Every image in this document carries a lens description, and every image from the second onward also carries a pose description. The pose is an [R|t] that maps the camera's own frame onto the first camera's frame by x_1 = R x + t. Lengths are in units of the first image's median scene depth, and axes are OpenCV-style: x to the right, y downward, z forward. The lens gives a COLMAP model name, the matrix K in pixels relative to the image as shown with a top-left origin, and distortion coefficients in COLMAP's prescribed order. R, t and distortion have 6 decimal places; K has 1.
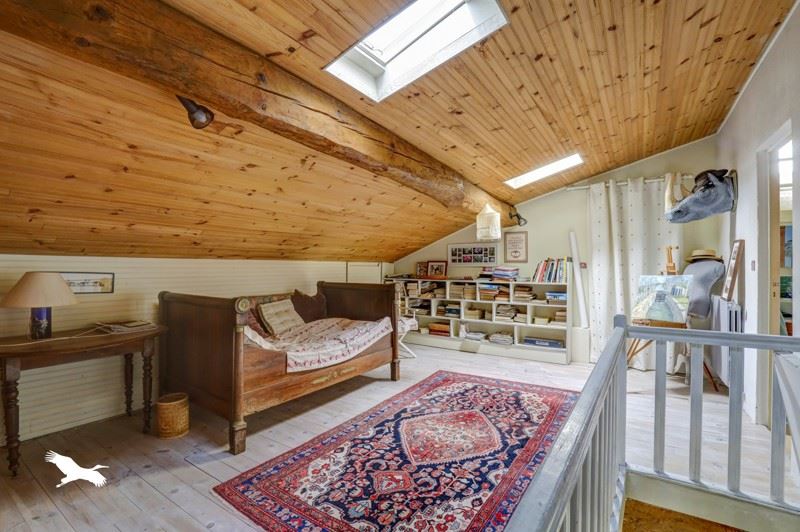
lens RADIAL K [[369.4, 0, 399.3], [0, 369.4, 263.3], [0, 0, 1]] dist [-0.027931, 0.000190]
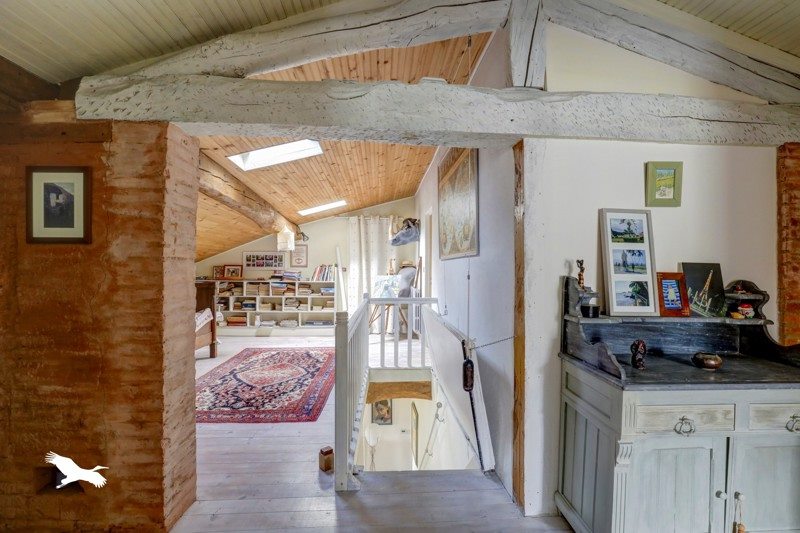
lens RADIAL K [[369.4, 0, 399.3], [0, 369.4, 263.8], [0, 0, 1]] dist [-0.027931, 0.000190]
pose [[0.803719, 0.016923, 0.594769, -0.275387], [-0.008979, 0.999827, -0.016314, 0.006494], [-0.594942, 0.007771, 0.803731, -0.443861]]
